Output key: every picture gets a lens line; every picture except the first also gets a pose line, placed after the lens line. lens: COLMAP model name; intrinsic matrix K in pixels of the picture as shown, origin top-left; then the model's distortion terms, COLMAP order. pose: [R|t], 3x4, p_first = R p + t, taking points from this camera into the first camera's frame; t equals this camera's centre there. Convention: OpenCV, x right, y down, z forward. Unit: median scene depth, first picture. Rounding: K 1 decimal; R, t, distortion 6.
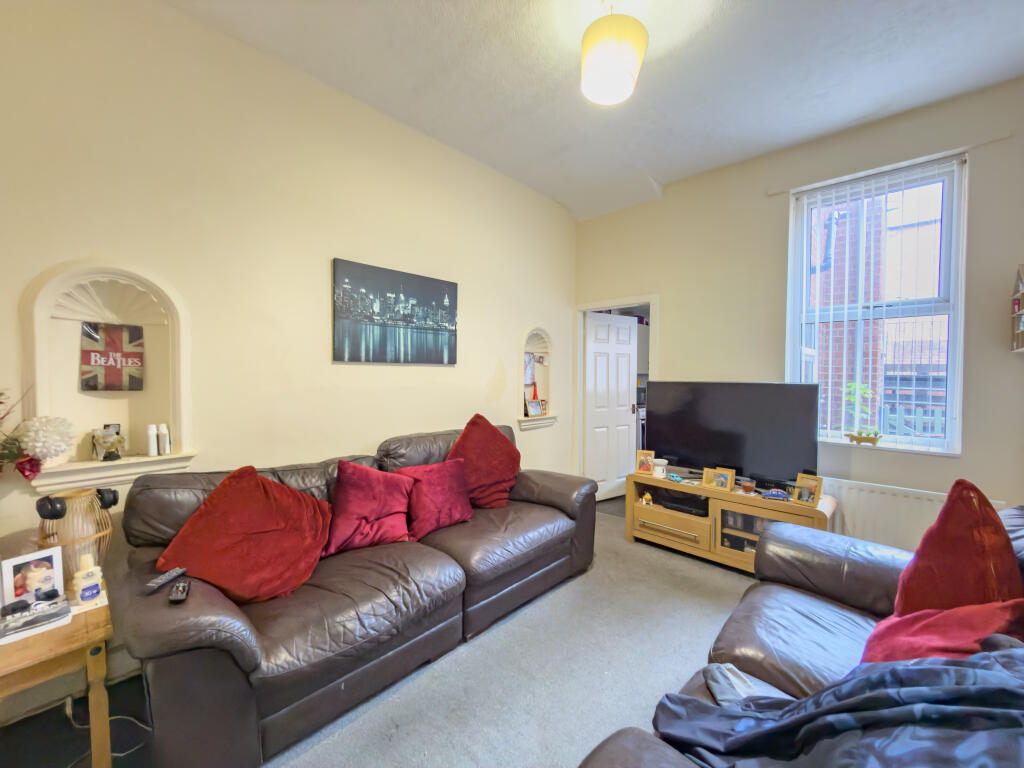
lens RADIAL K [[406.2, 0, 512.4], [0, 406.2, 386.4], [0, 0, 1]] dist [0.001120, 0.000164]
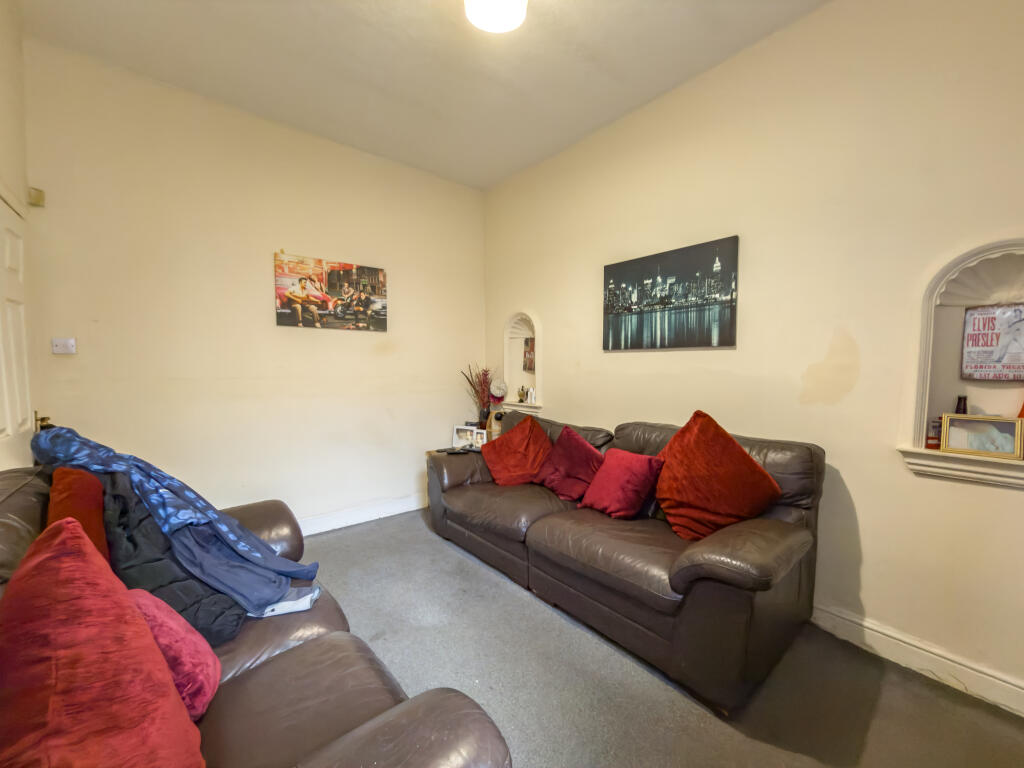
lens RADIAL K [[406.2, 0, 512.1], [0, 406.2, 385.7], [0, 0, 1]] dist [0.001120, 0.000164]
pose [[-0.105963, 0.046037, -0.993304, 0.731593], [-0.030822, 0.998296, 0.049556, -0.006077], [0.993892, 0.035867, -0.104363, 0.762739]]
